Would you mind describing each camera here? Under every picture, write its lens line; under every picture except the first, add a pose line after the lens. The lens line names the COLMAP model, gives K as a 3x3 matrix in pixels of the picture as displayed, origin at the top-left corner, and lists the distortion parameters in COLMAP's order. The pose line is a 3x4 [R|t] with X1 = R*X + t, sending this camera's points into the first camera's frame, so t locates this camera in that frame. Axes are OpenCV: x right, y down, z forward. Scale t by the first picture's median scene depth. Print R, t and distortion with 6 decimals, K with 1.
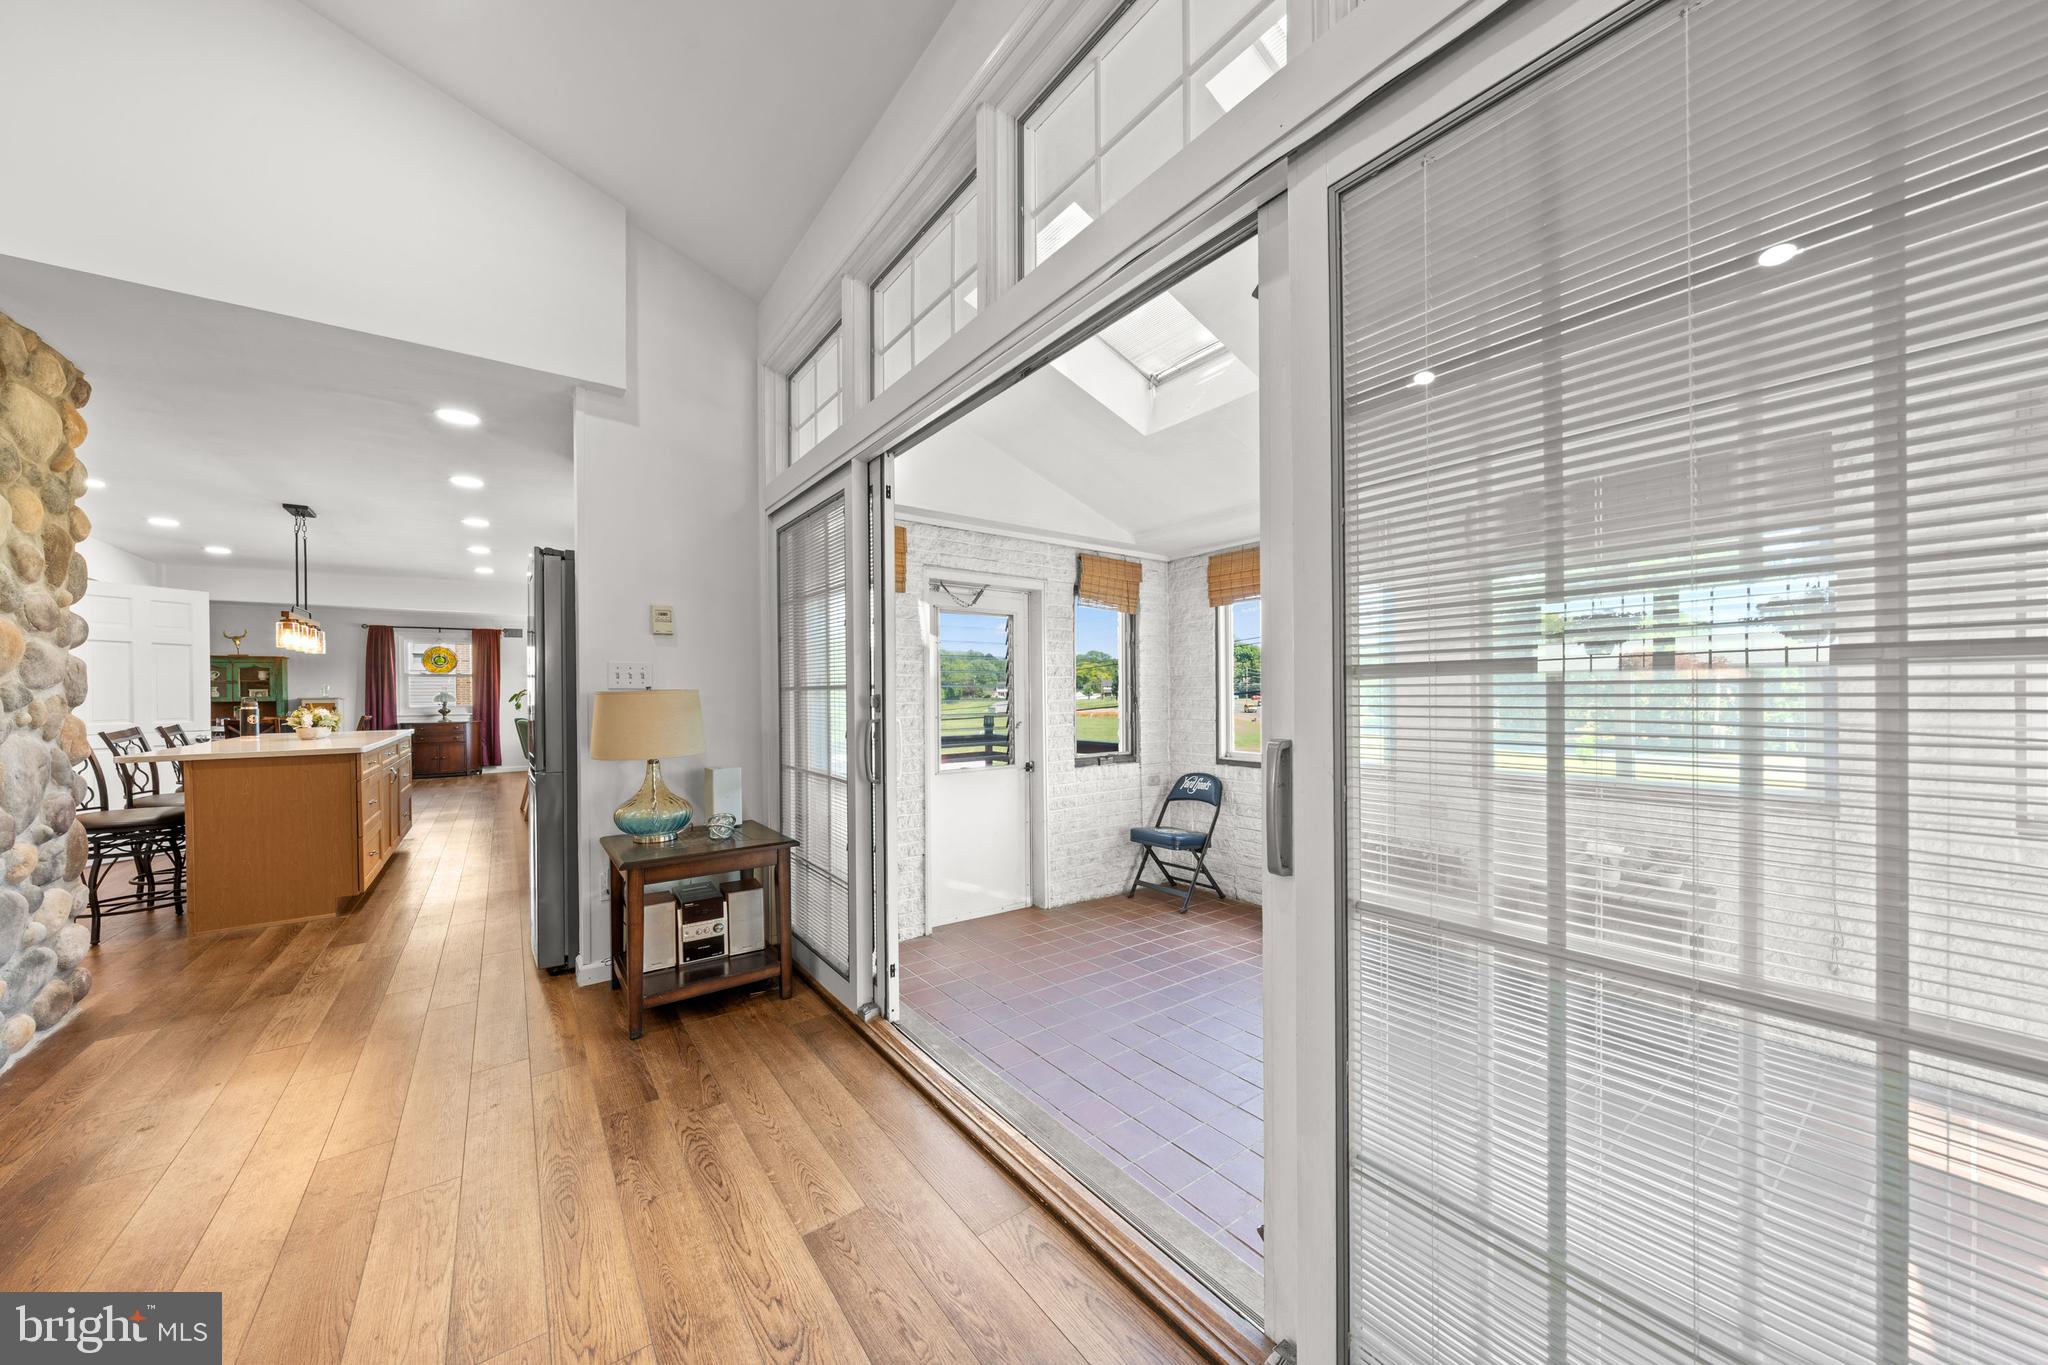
lens RADIAL K [[703.8, 0, 1020.8], [0, 703.8, 695.2], [0, 0, 1]] dist [-0.002272, -0.000075]
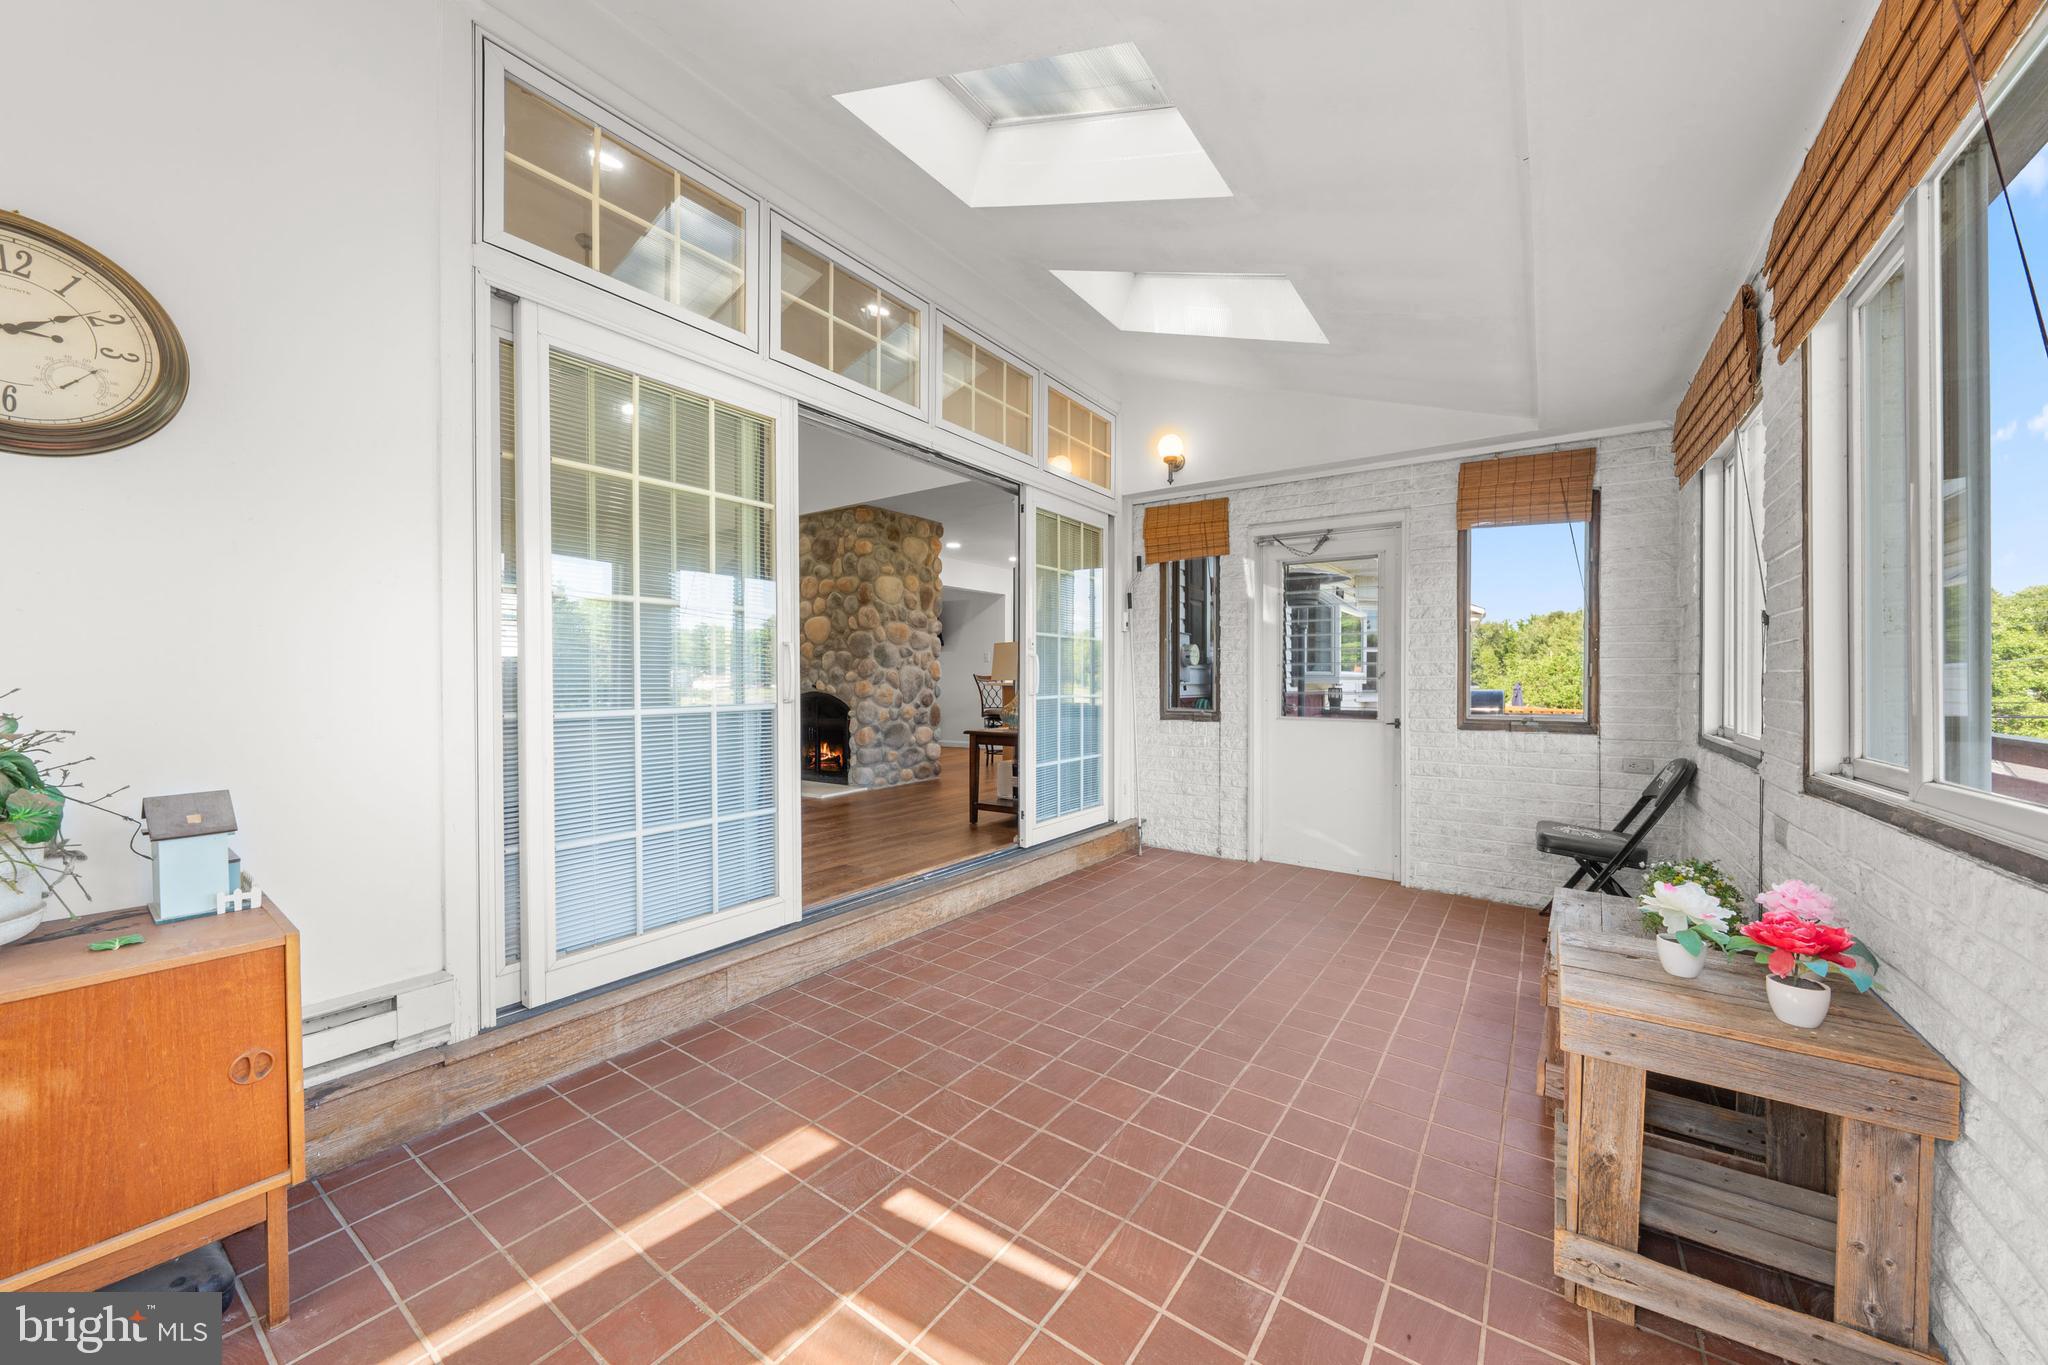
lens RADIAL K [[749.9, 0, 1021.7], [0, 749.9, 675.7], [0, 0, 1]] dist [-0.000220, 0.000011]
pose [[0.313350, 0.012070, -0.949561, 0.808065], [0.004045, 0.999893, 0.014045, 0.028938], [0.949629, -0.008242, 0.313268, 0.274460]]
